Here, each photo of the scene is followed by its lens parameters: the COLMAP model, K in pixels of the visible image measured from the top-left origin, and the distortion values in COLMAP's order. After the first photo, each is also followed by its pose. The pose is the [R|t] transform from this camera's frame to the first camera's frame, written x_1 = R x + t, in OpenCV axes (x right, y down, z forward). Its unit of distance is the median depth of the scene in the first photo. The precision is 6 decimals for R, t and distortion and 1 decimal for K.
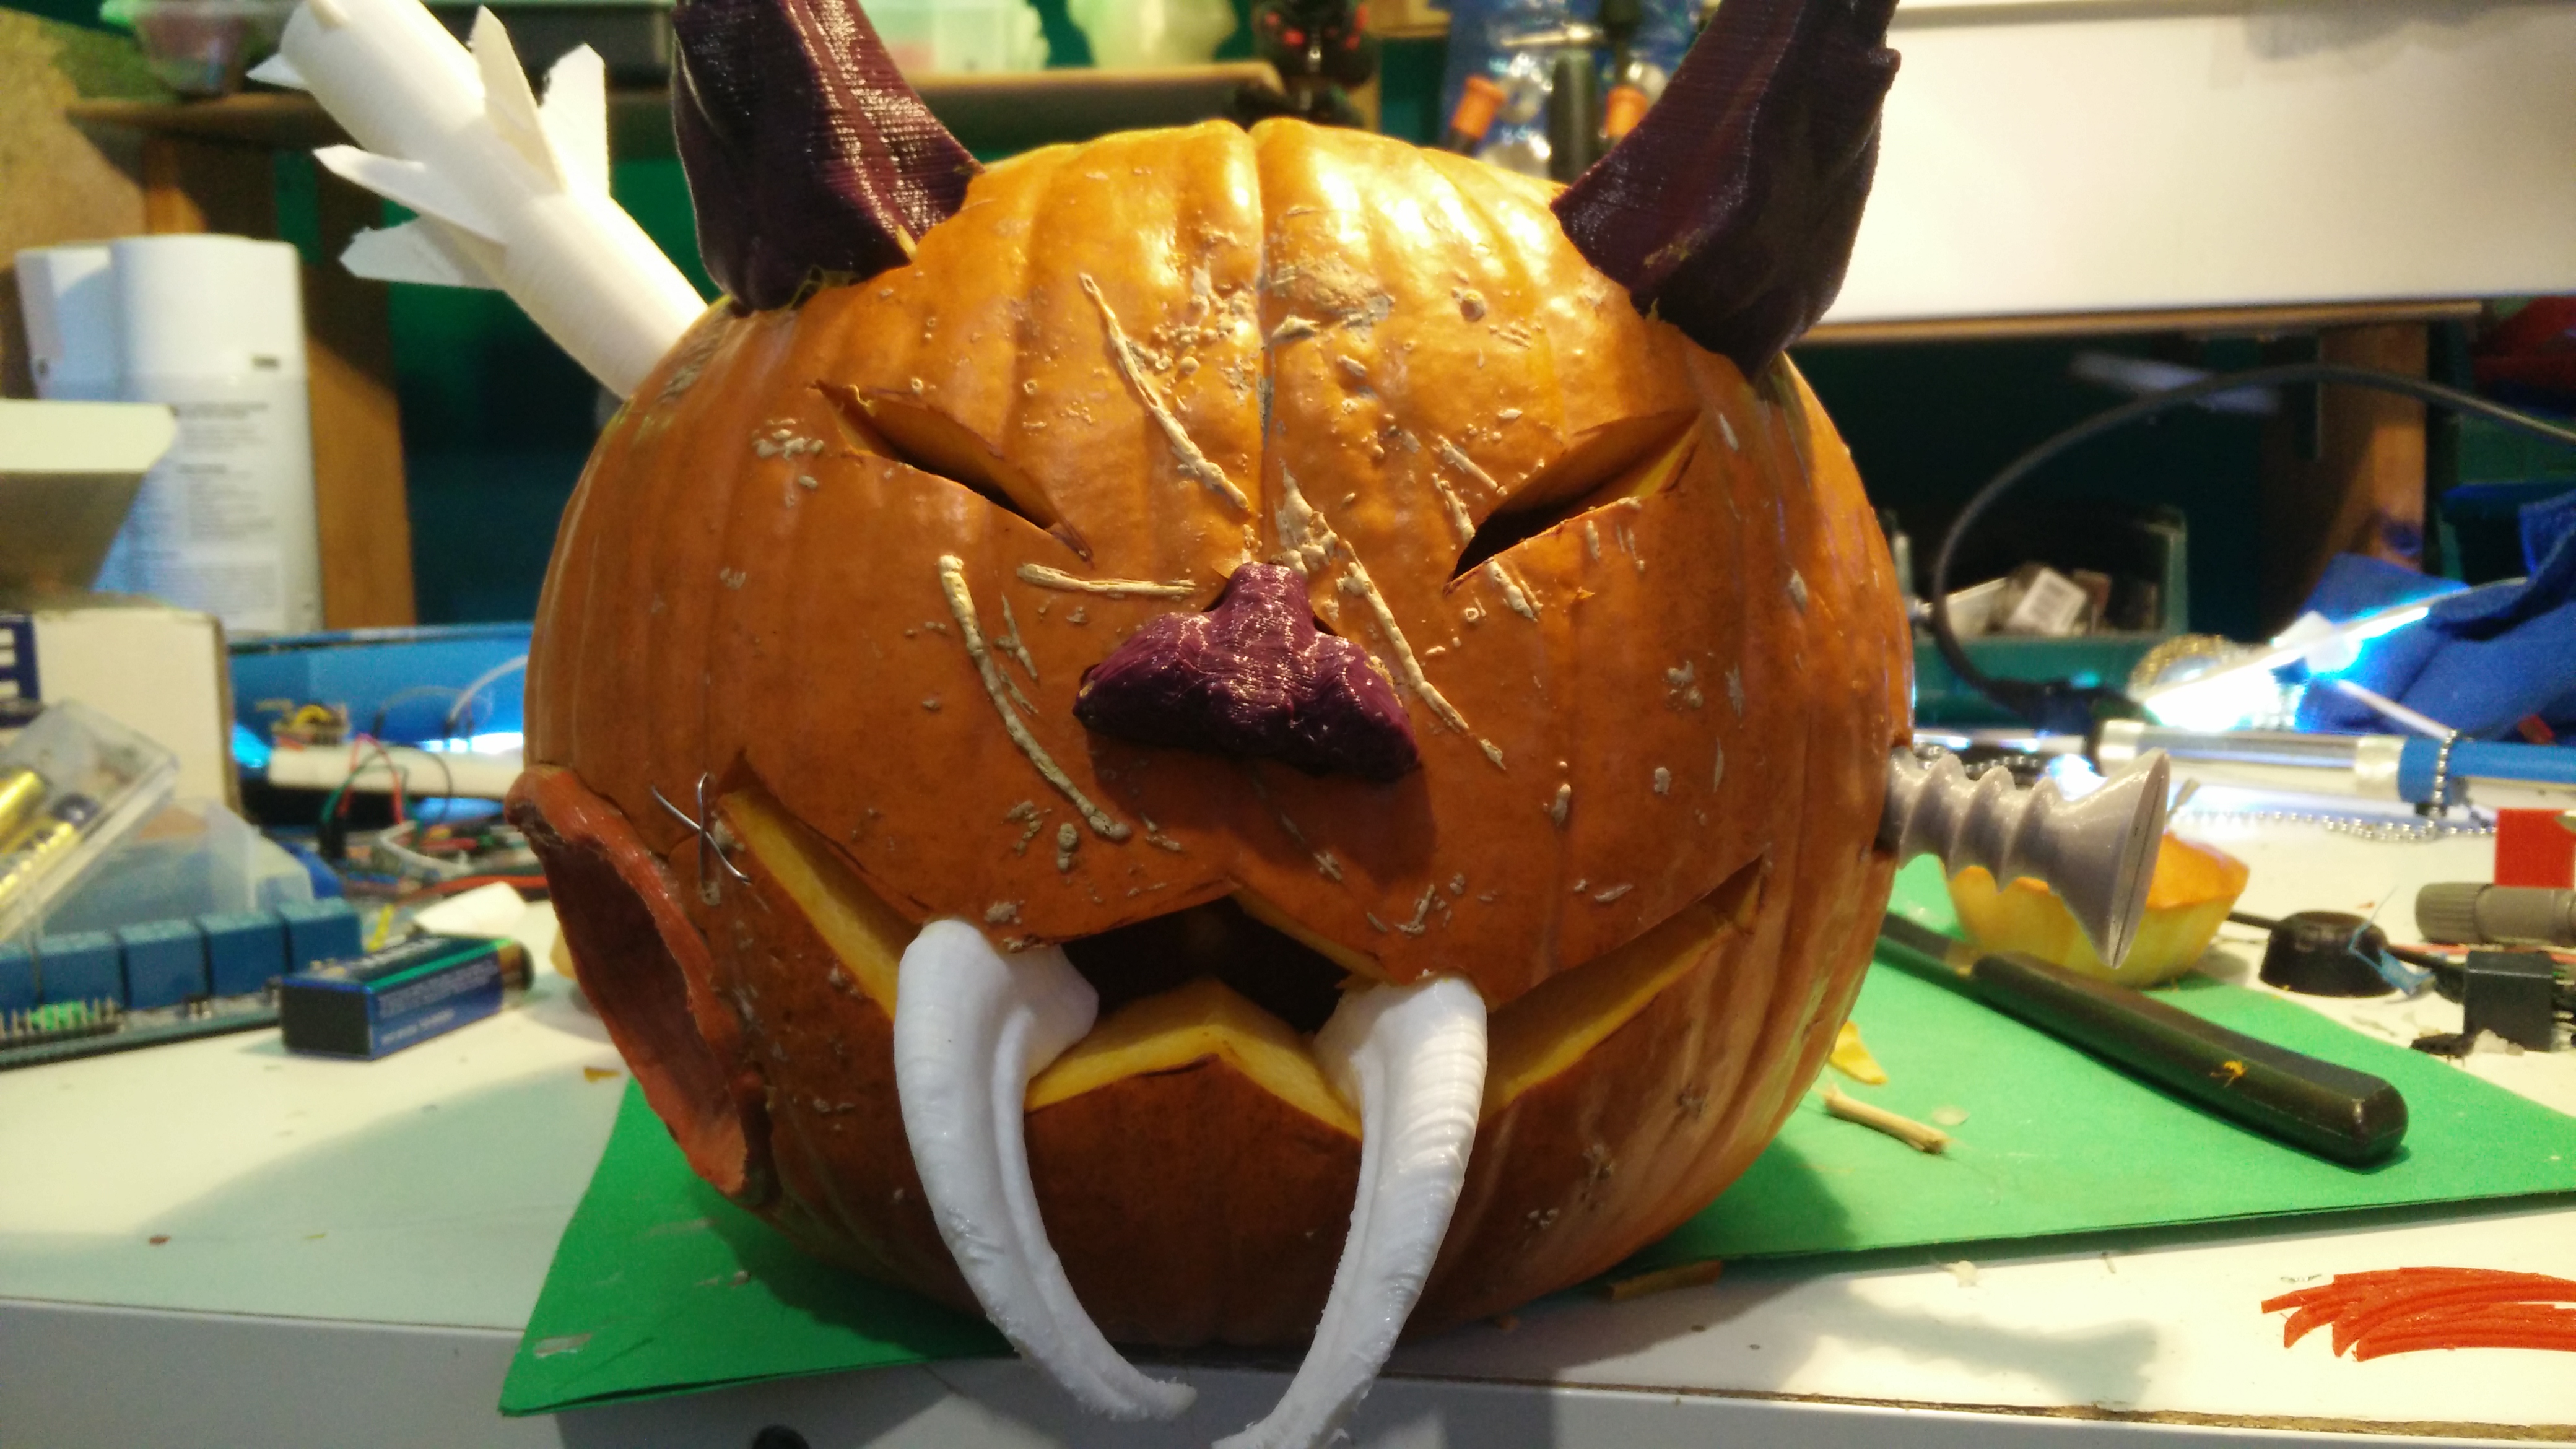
lens RADIAL K [[2126.9, 0, 1311.9], [0, 2126.9, 721.2], [0, 0, 1]] dist [0.014734, -0.029353]
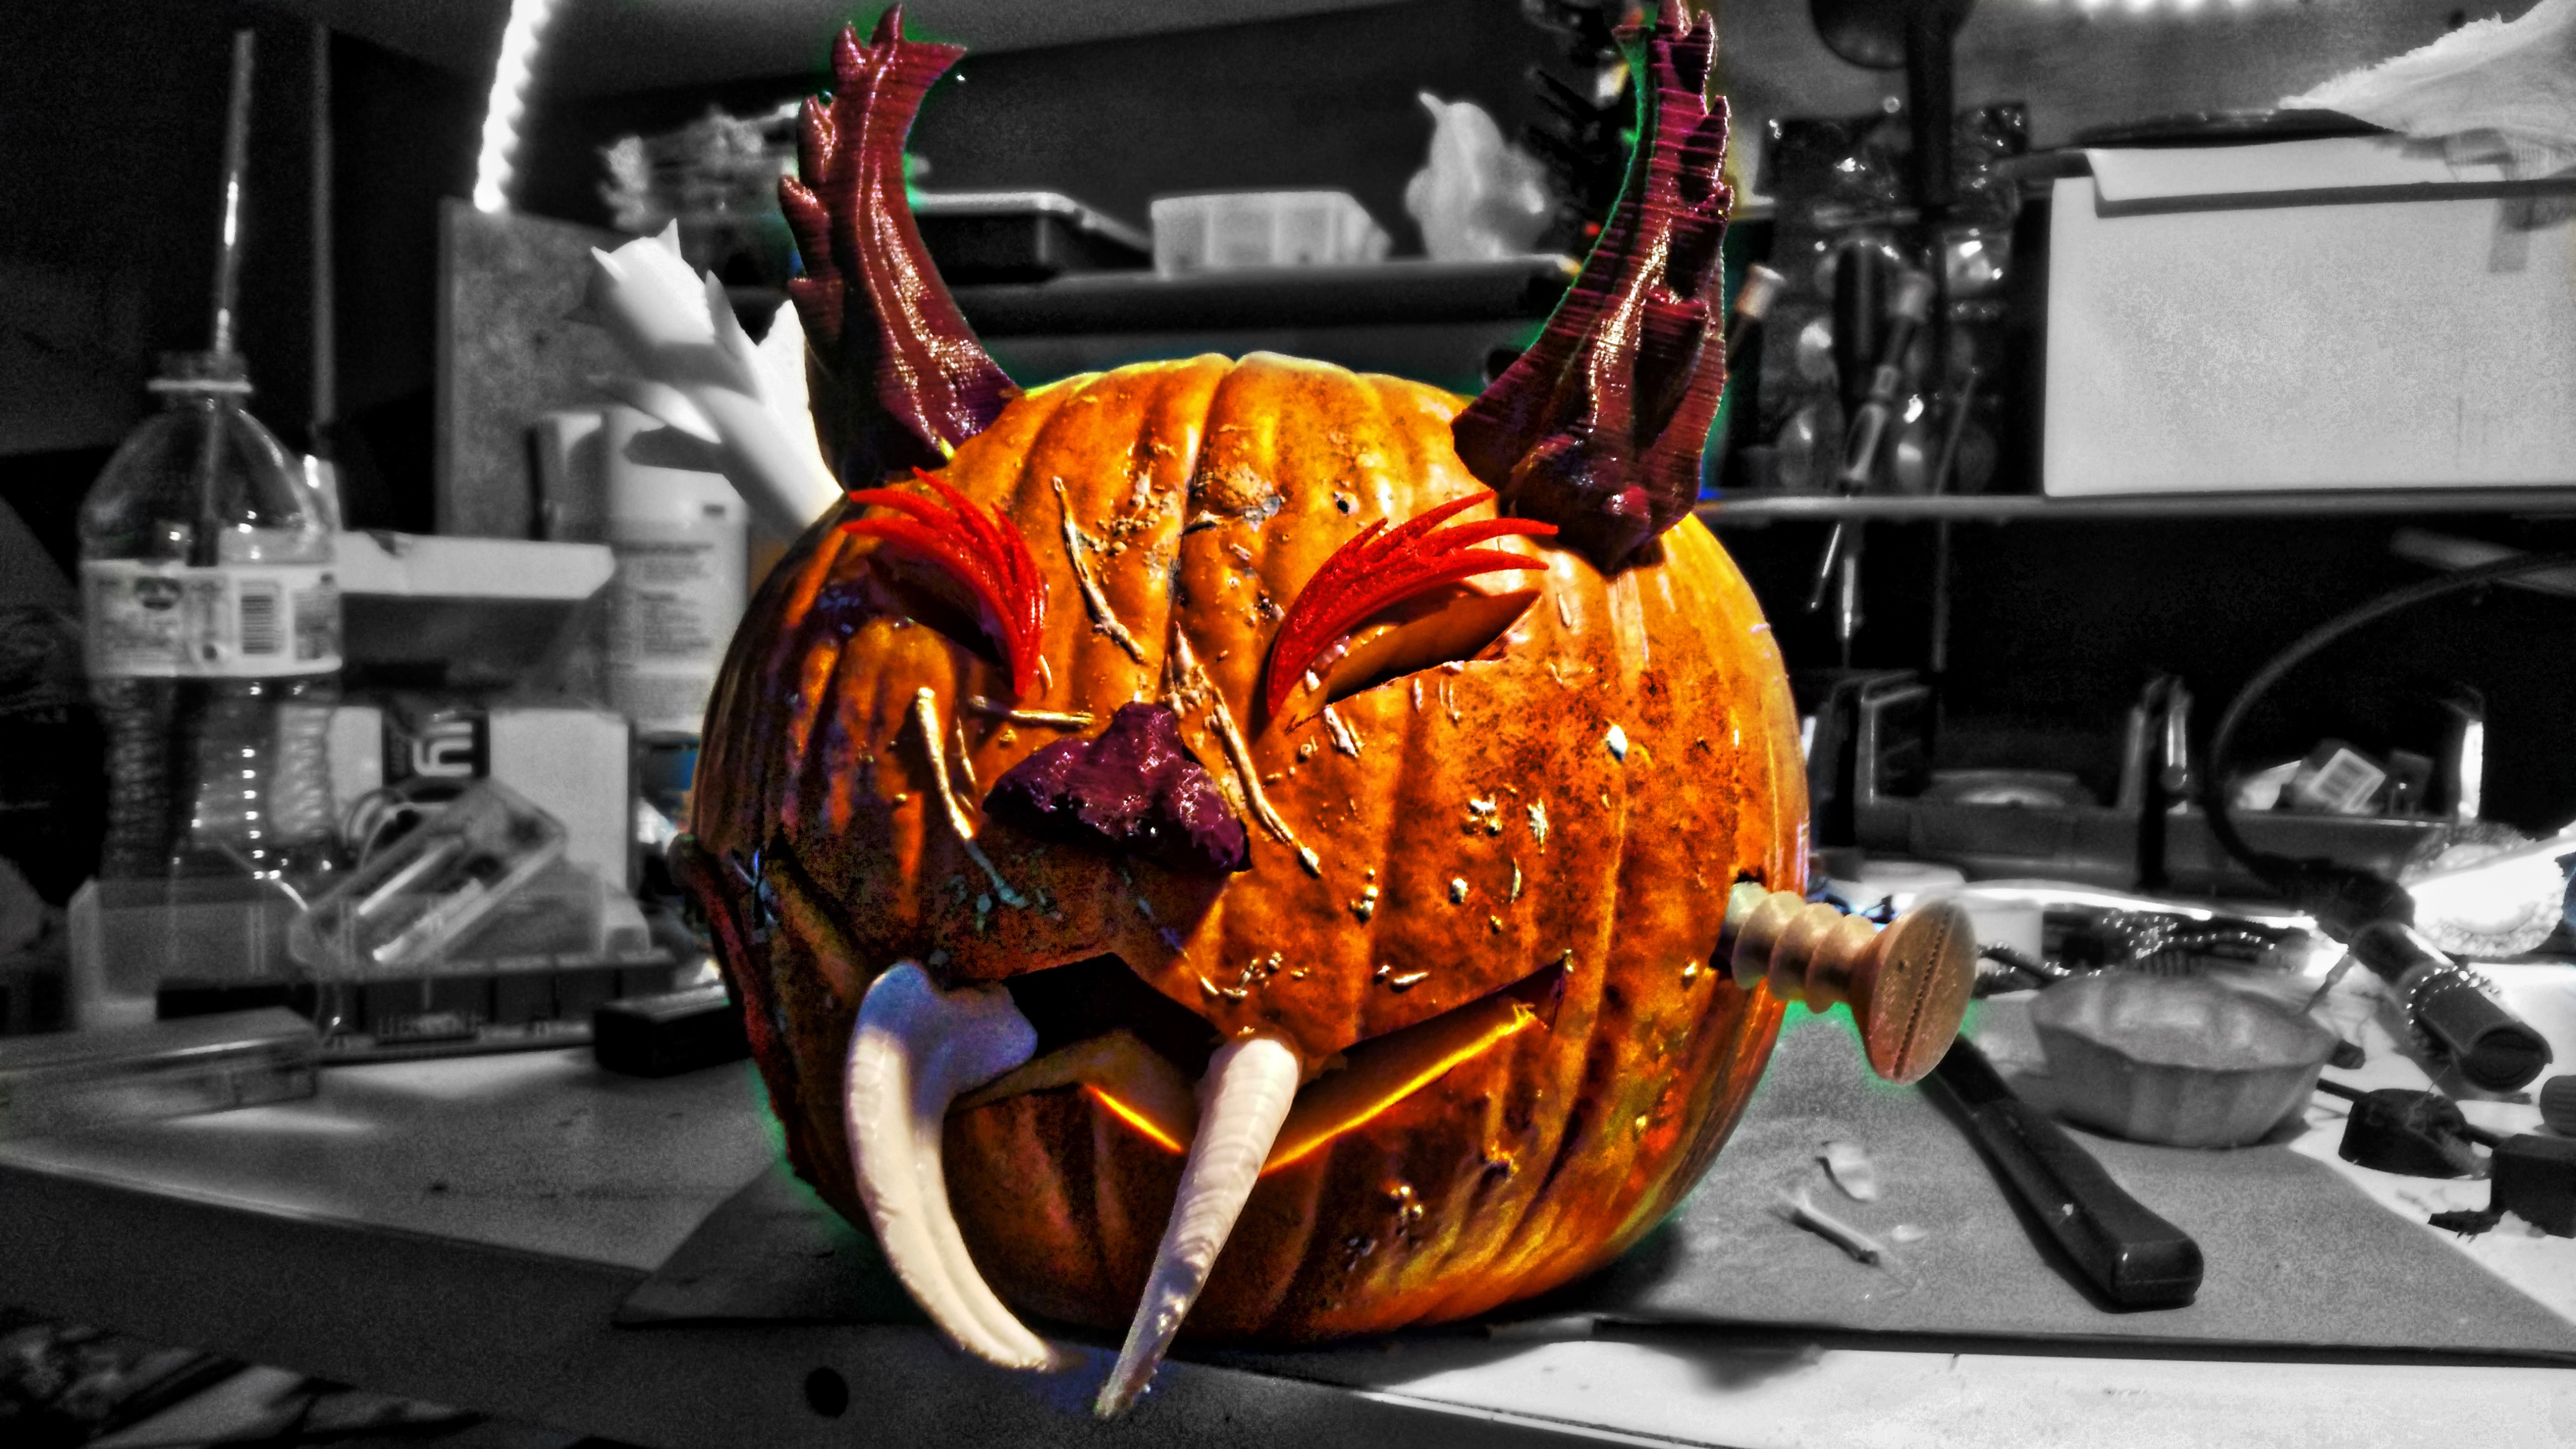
lens RADIAL K [[2126.9, 0, 1295.3], [0, 2126.9, 707.1], [0, 0, 1]] dist [0.014734, -0.029353]
pose [[0.970029, 0.038909, -0.239853, 0.356995], [-0.056332, 0.996214, -0.066216, 0.008680], [0.236369, 0.077743, 0.968548, -0.220963]]
